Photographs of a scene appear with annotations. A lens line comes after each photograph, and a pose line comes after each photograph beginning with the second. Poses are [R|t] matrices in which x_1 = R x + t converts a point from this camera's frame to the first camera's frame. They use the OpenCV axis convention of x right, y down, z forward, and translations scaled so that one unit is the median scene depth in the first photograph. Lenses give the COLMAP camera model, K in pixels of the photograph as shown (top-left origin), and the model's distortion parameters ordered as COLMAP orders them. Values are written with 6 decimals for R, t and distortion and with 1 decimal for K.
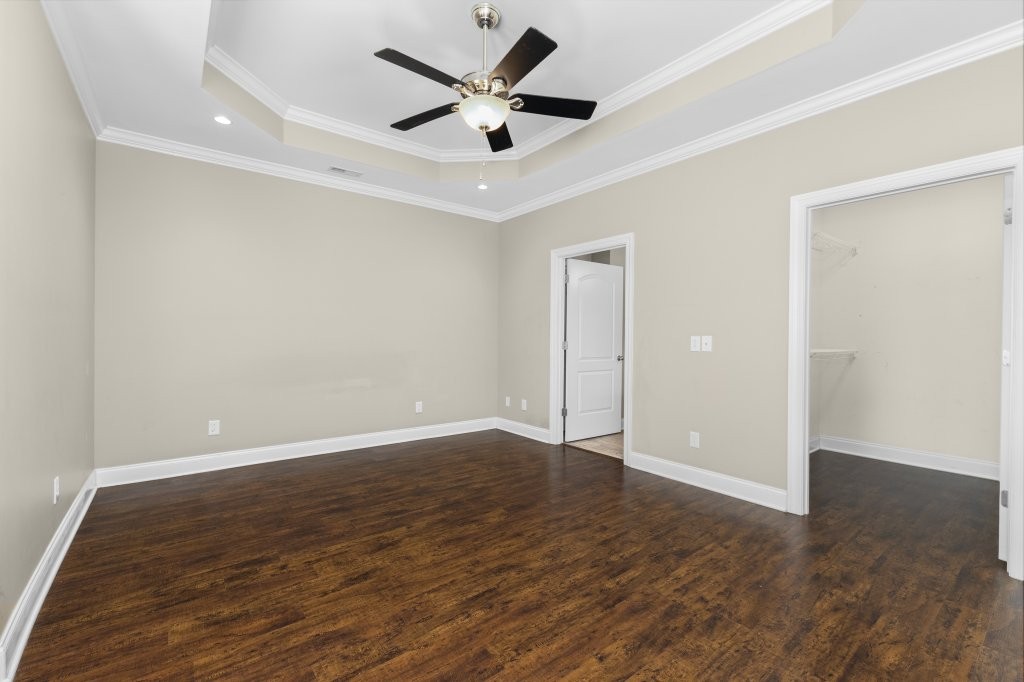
lens RADIAL K [[437.8, 0, 512.0], [0, 437.8, 339.5], [0, 0, 1]] dist [0.002884, 0.000385]
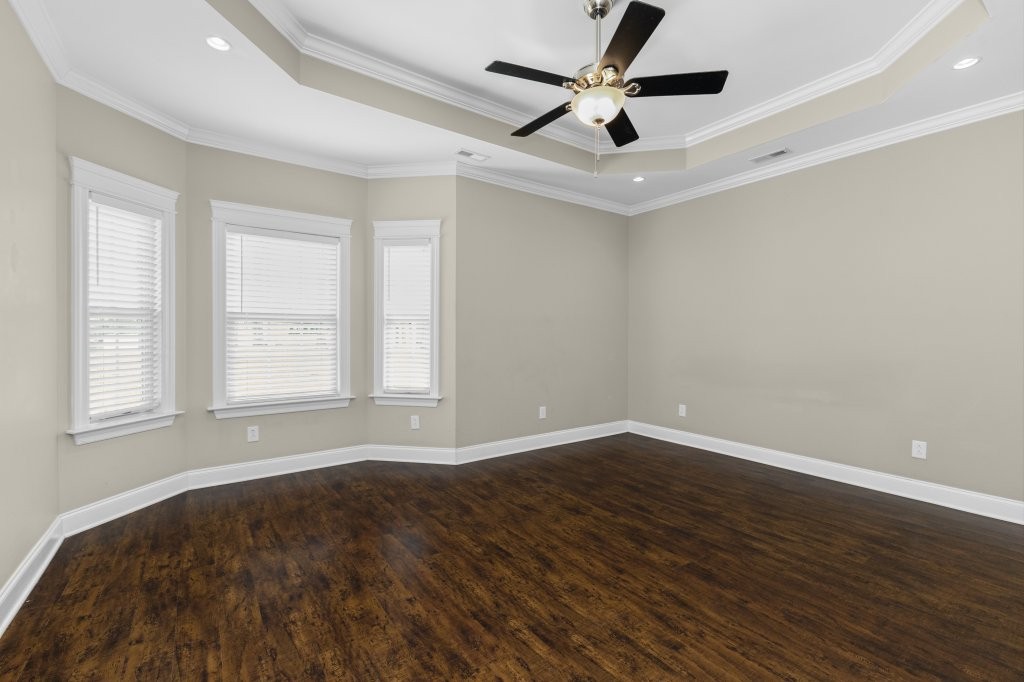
lens RADIAL K [[437.8, 0, 512.0], [0, 437.8, 336.9], [0, 0, 1]] dist [0.002884, 0.000385]
pose [[-0.040888, -0.001349, -0.999163, 0.936483], [-0.011828, 0.999930, -0.000866, -0.006320], [0.999094, 0.011783, -0.040902, 0.877214]]
